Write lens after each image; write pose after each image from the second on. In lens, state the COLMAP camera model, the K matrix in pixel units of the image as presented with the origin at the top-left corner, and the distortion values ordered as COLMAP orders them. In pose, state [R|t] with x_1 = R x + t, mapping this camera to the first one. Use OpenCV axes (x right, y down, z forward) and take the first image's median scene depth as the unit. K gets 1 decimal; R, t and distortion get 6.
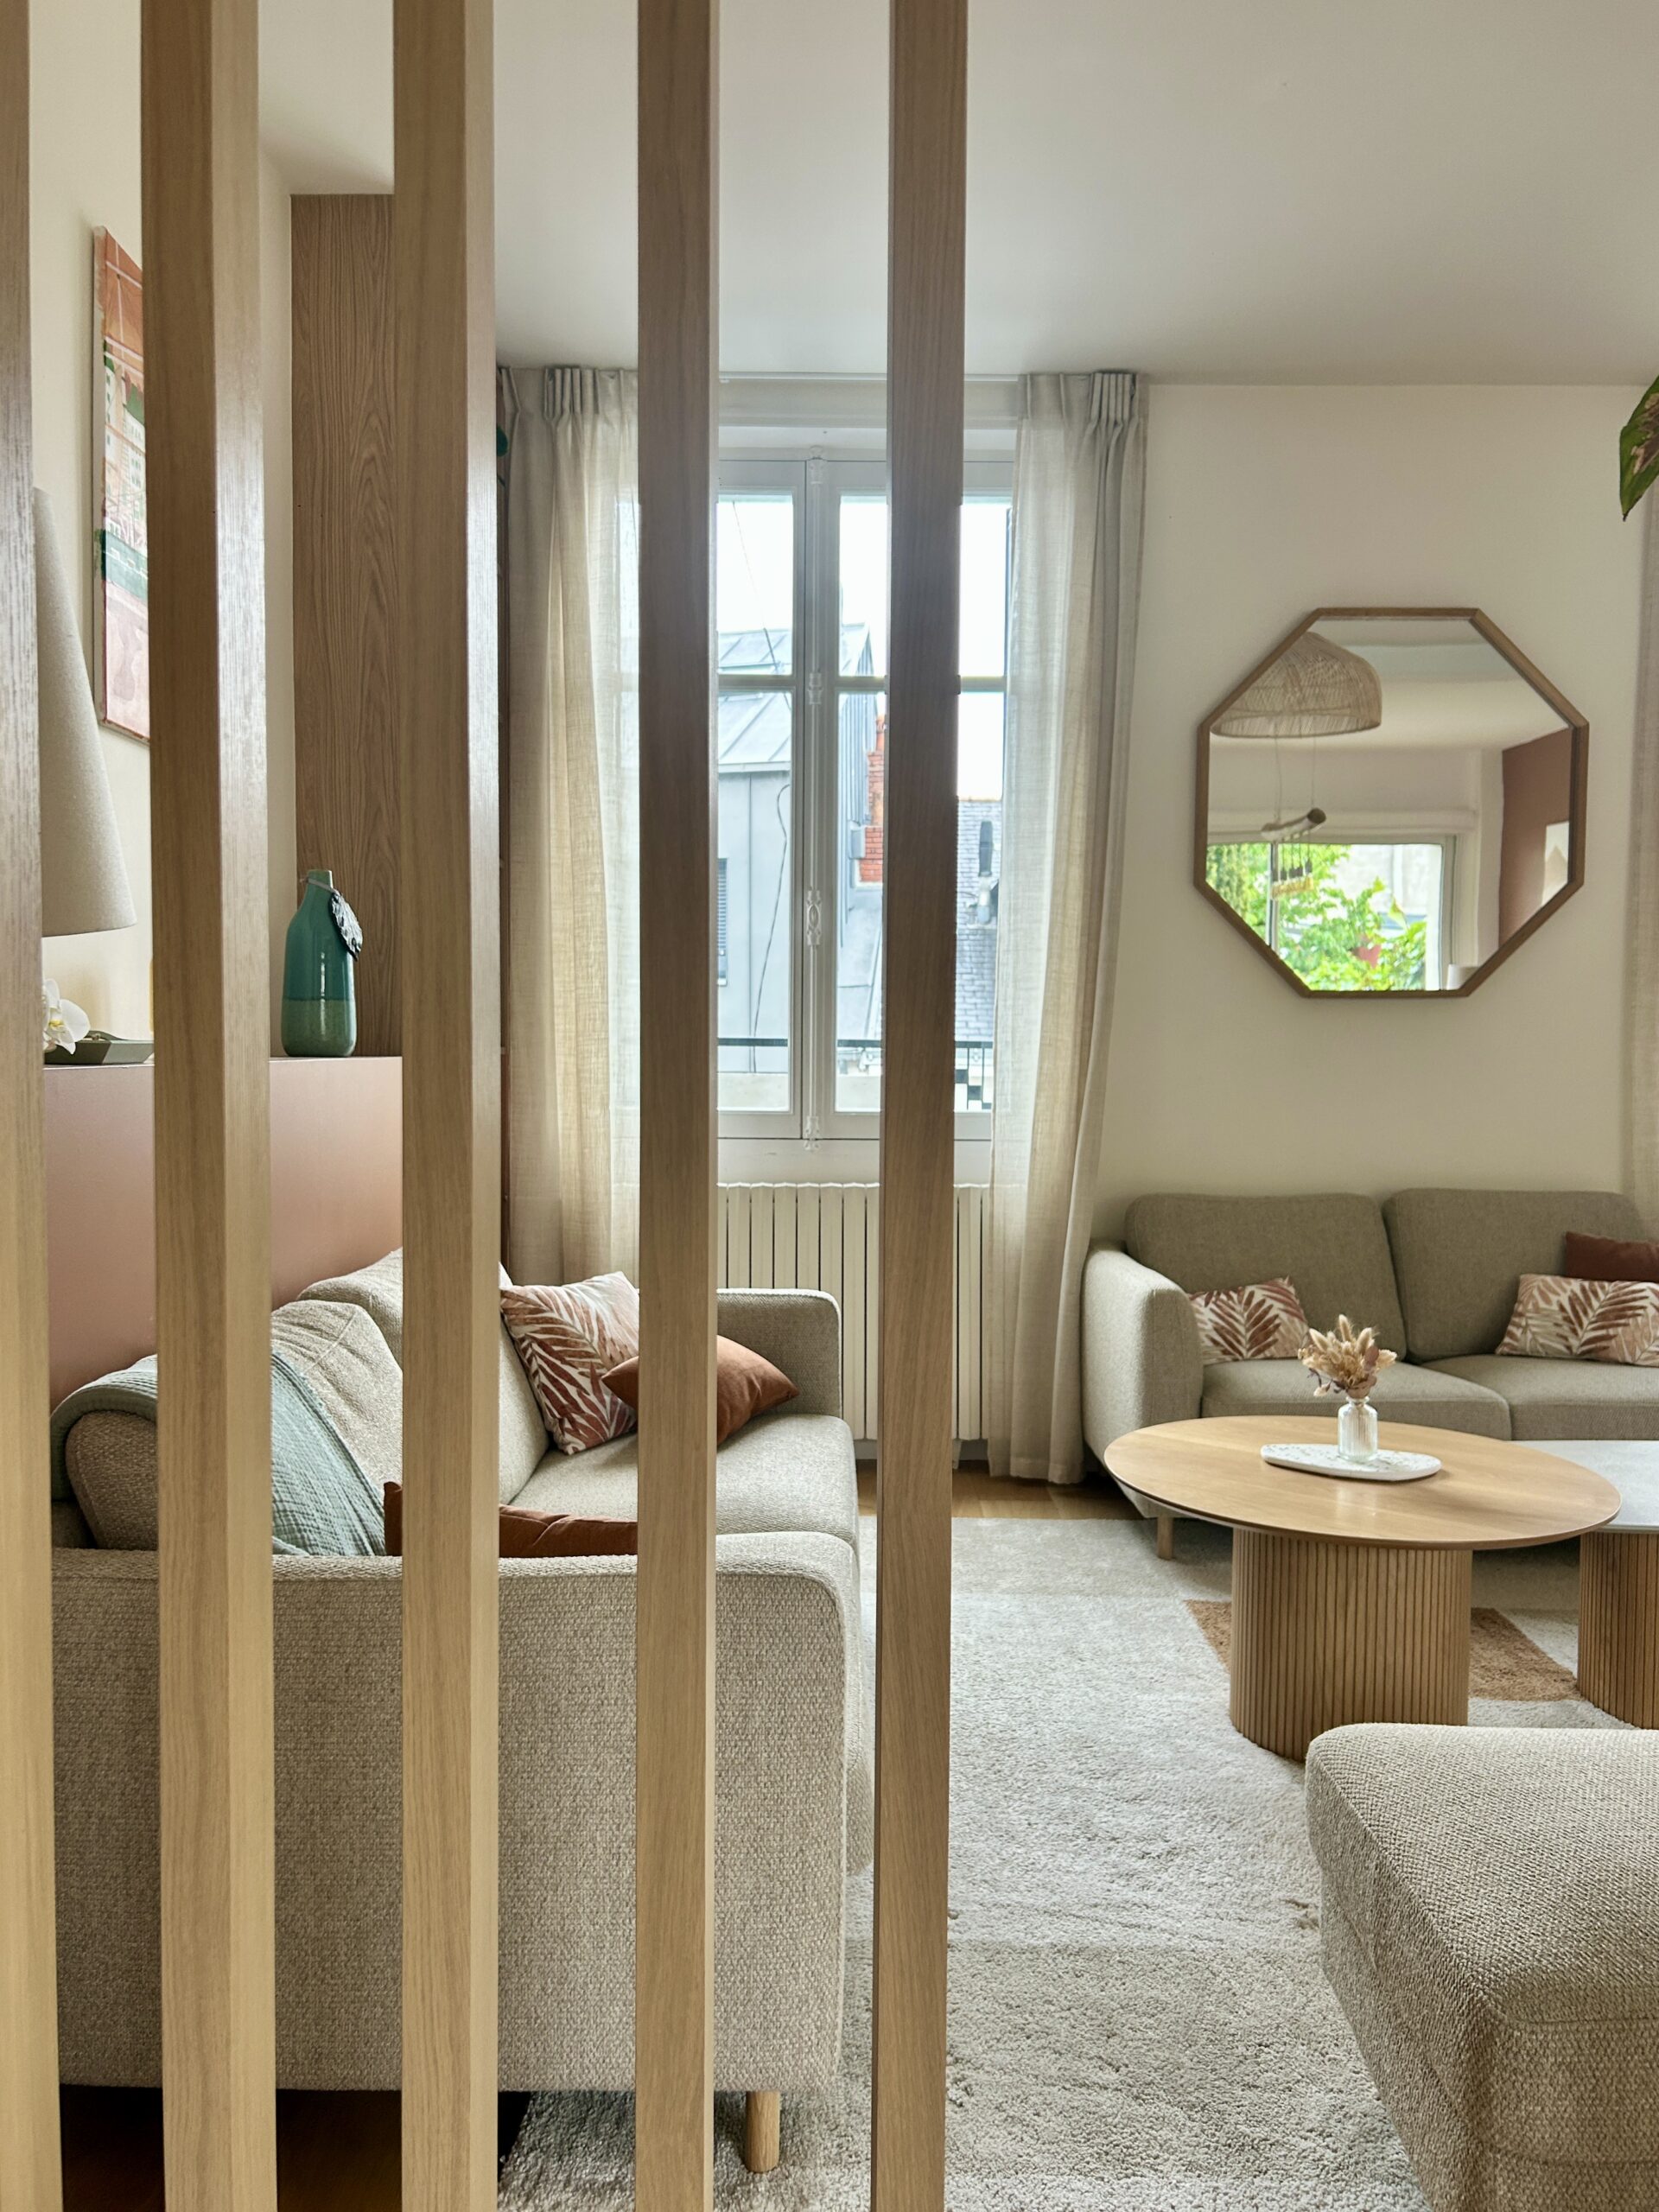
lens RADIAL K [[1689.6, 0, 808.0], [0, 1689.6, 1122.8], [0, 0, 1]] dist [0.054460, -0.061665]
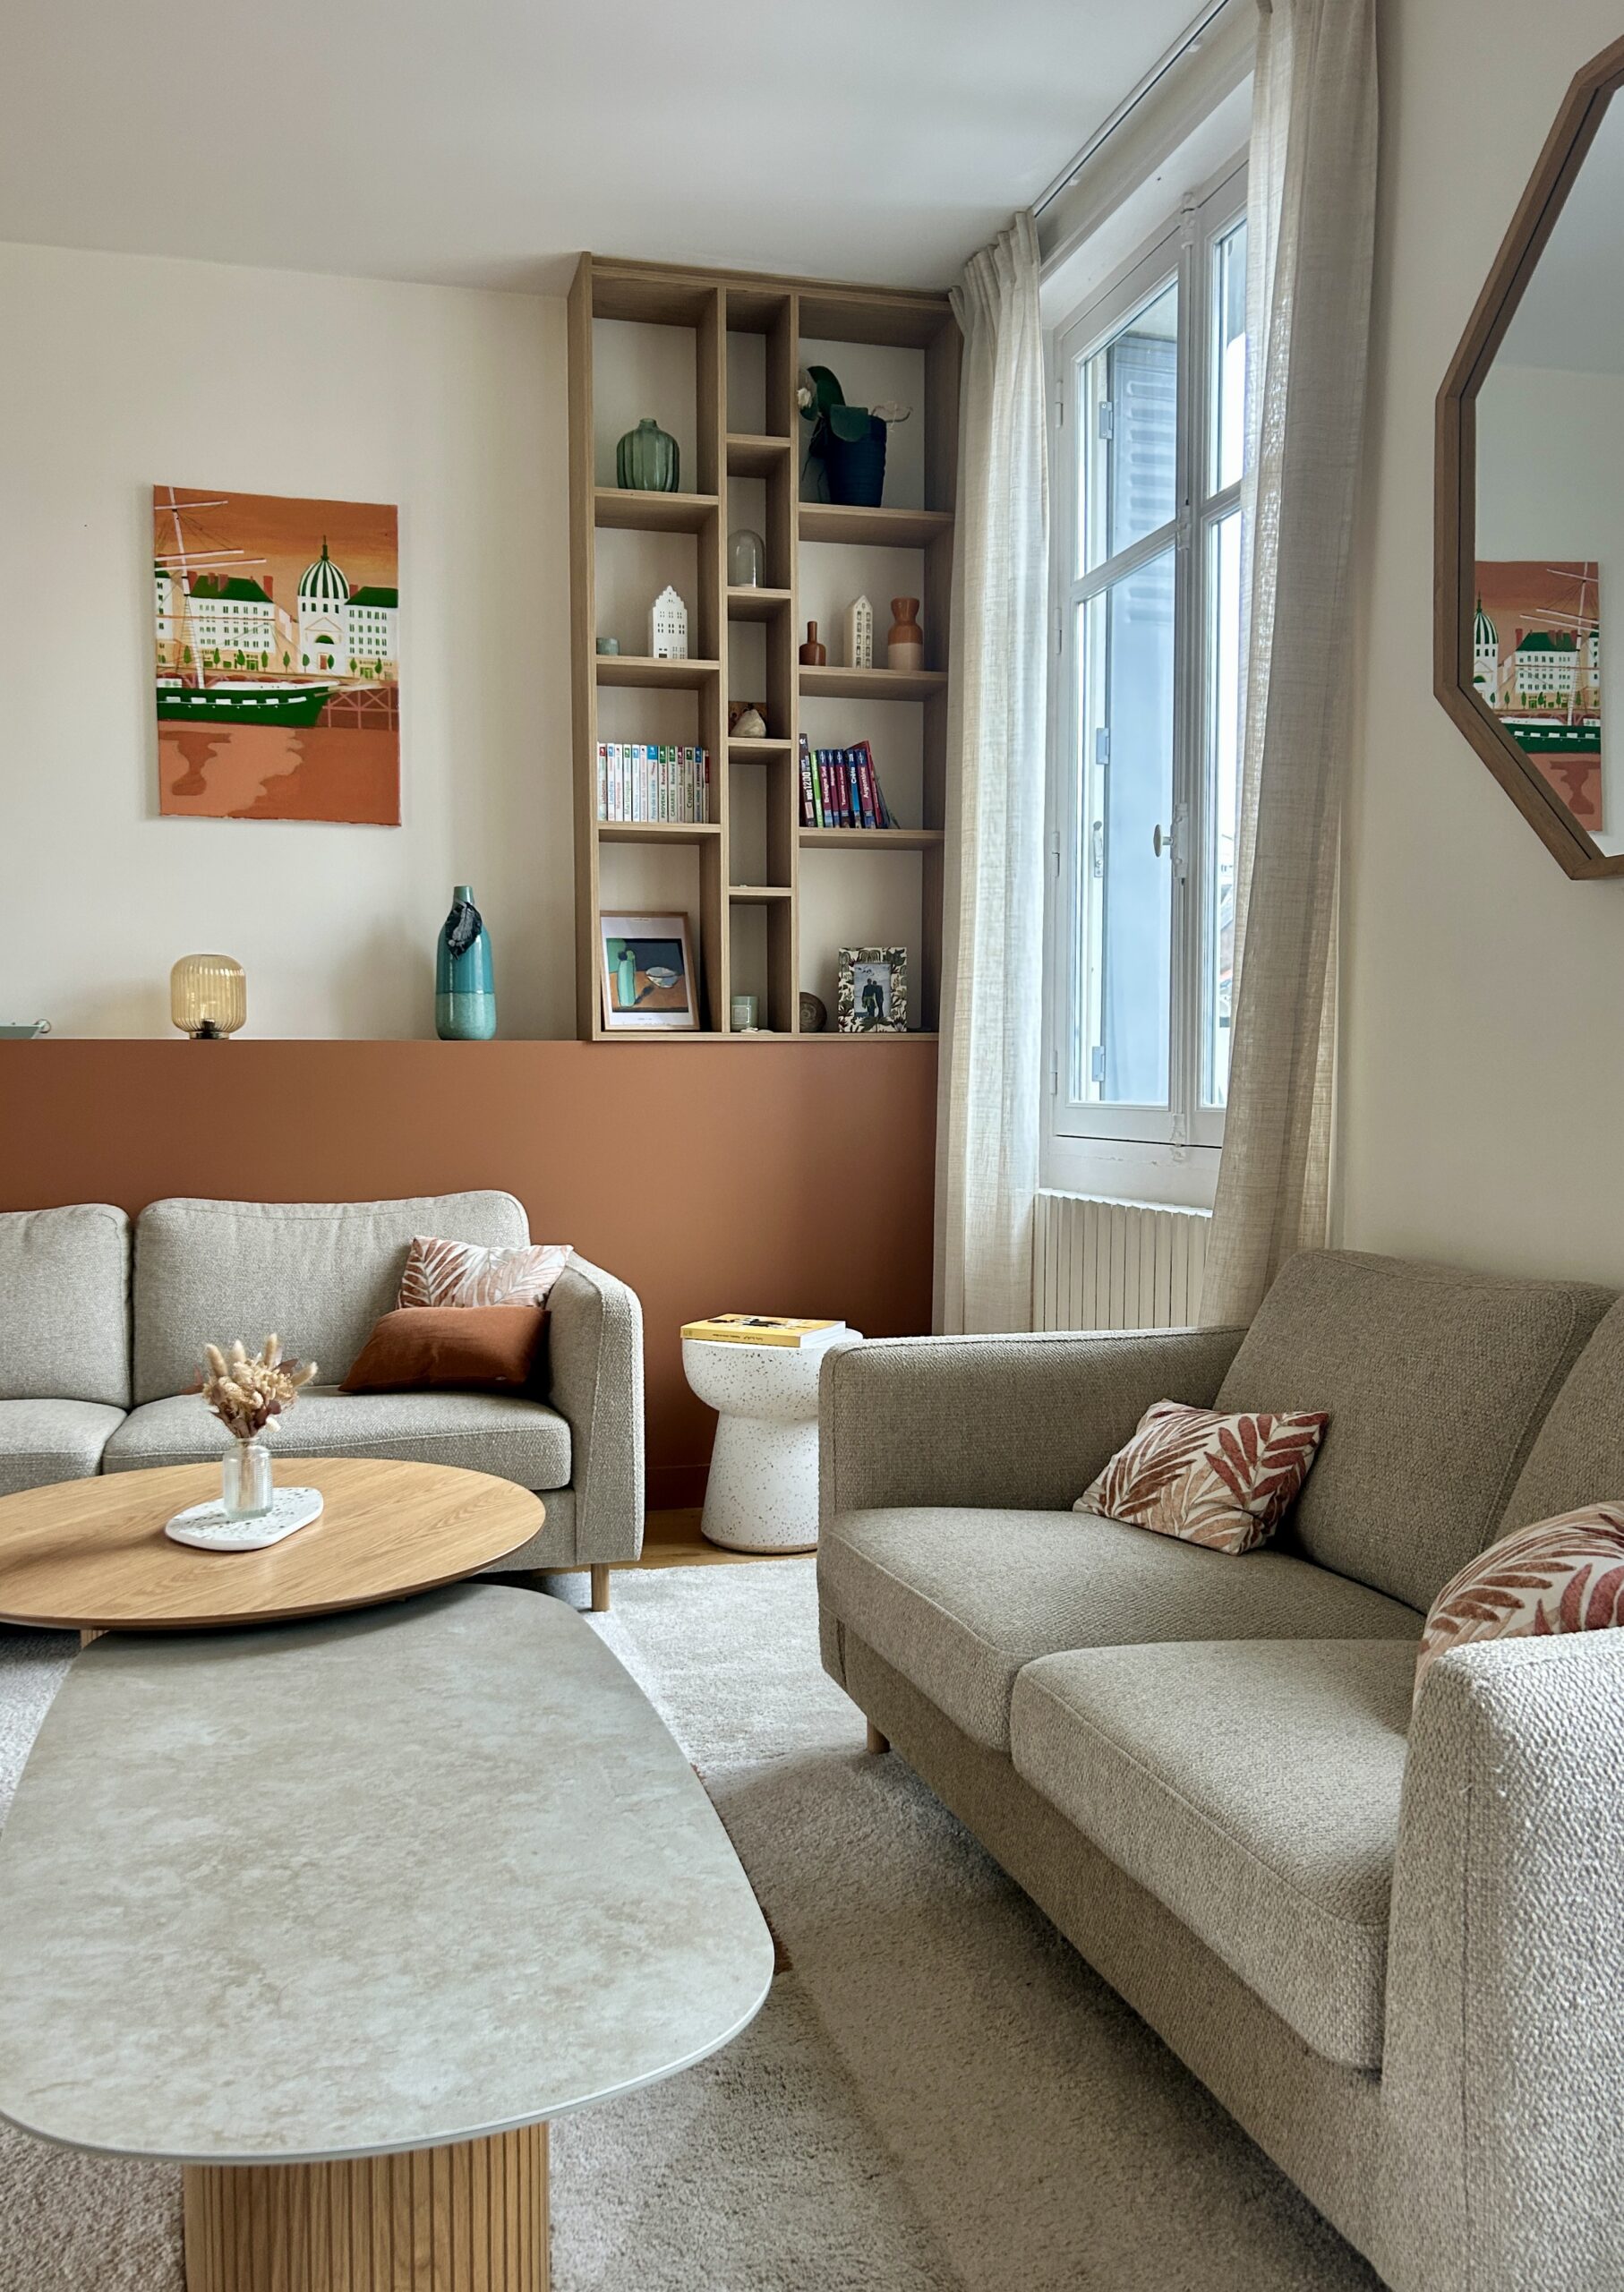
lens RADIAL K [[1841.8, 0, 753.8], [0, 1841.8, 1180.4], [0, 0, 1]] dist [0.055106, -0.074755]
pose [[0.250352, 0.046896, -0.967018, 0.837137], [-0.042626, 0.998392, 0.037382, 0.002368], [0.967216, 0.031862, 0.251948, 0.703962]]
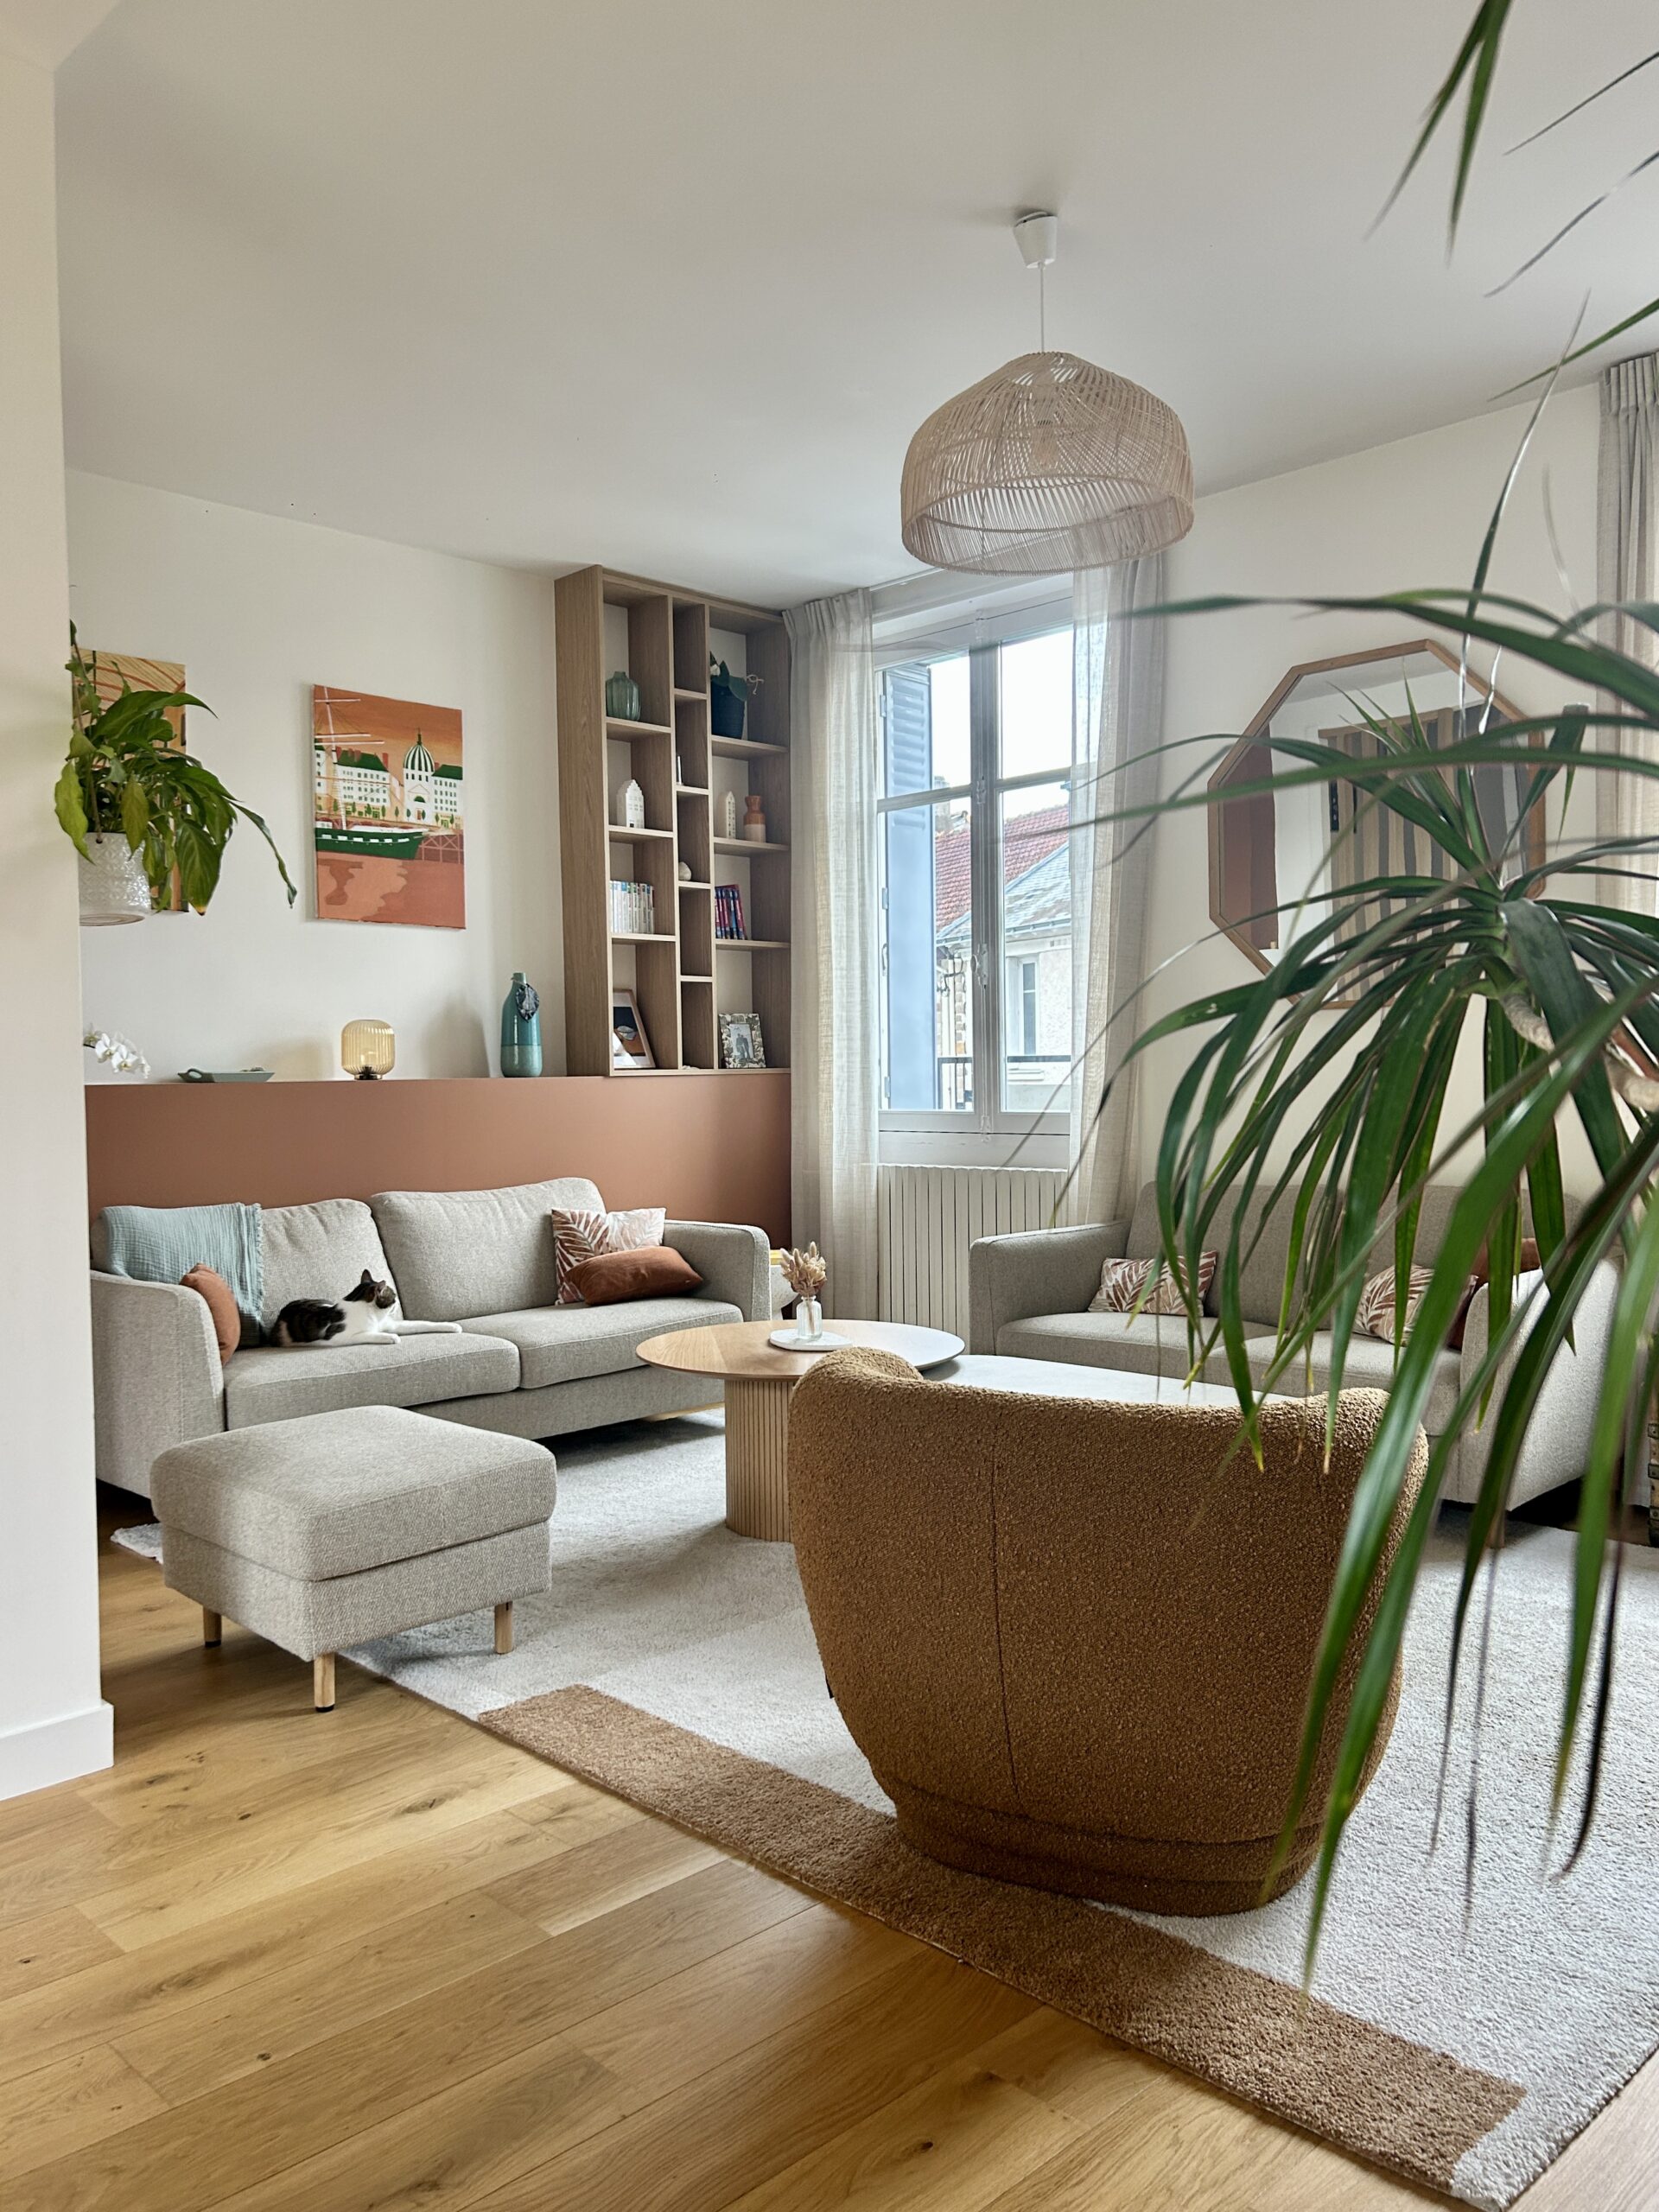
lens RADIAL K [[1689.6, 0, 811.8], [0, 1689.6, 1141.0], [0, 0, 1]] dist [0.054460, -0.061665]
pose [[0.704391, 0.008636, -0.709759, 0.950748], [-0.013154, 0.999913, -0.000887, 0.020438], [0.709690, 0.009961, 0.704444, -0.020179]]
